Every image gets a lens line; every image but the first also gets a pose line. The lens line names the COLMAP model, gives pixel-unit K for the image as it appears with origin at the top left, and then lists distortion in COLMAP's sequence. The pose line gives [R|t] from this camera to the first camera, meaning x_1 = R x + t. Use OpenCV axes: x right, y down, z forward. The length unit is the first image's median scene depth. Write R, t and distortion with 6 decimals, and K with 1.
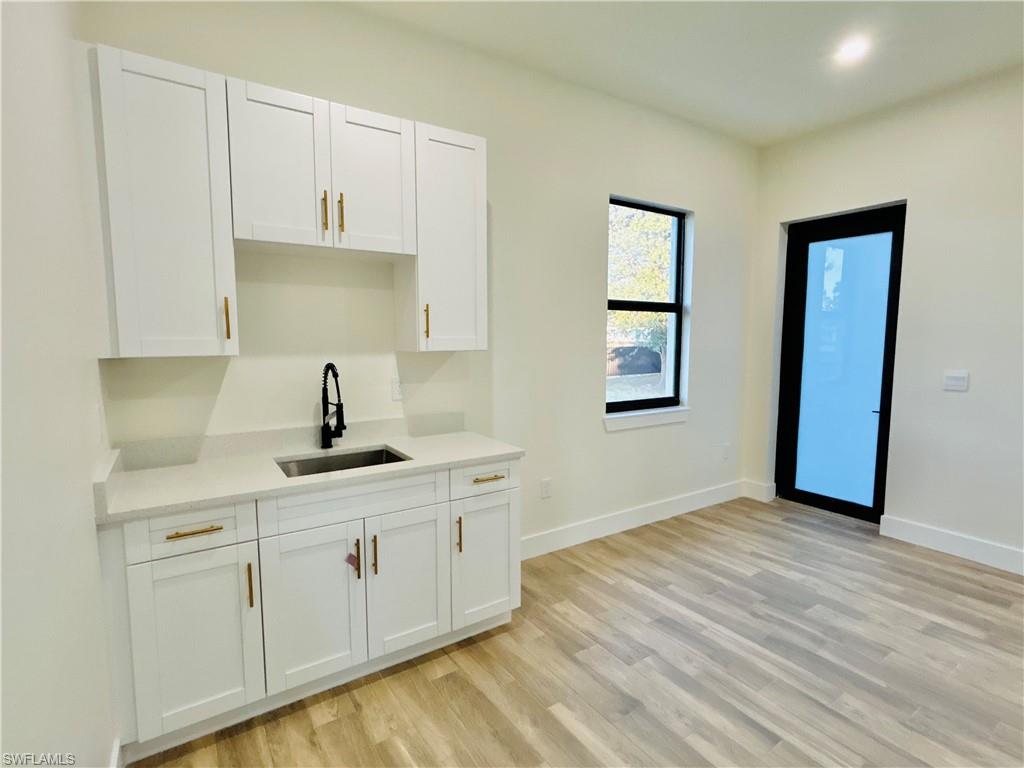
lens RADIAL K [[518.3, 0, 512.0], [0, 518.3, 384.0], [0, 0, 1]] dist [0.021605, 0.000760]
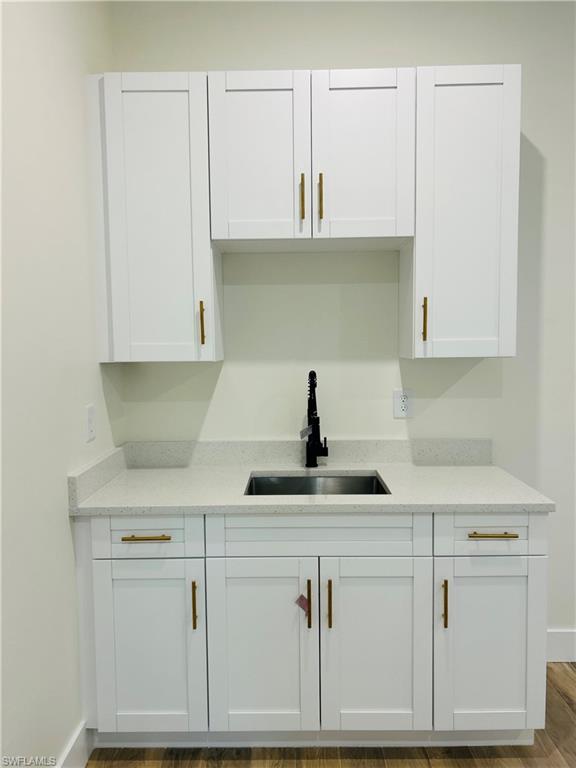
lens RADIAL K [[608.6, 0, 274.6], [0, 608.6, 384.4], [0, 0, 1]] dist [0.097571, -0.121902]
pose [[0.831321, 0.032971, -0.554814, 0.180517], [-0.042211, 0.999101, -0.003875, -0.011531], [0.554187, 0.026640, 0.831966, 0.119285]]
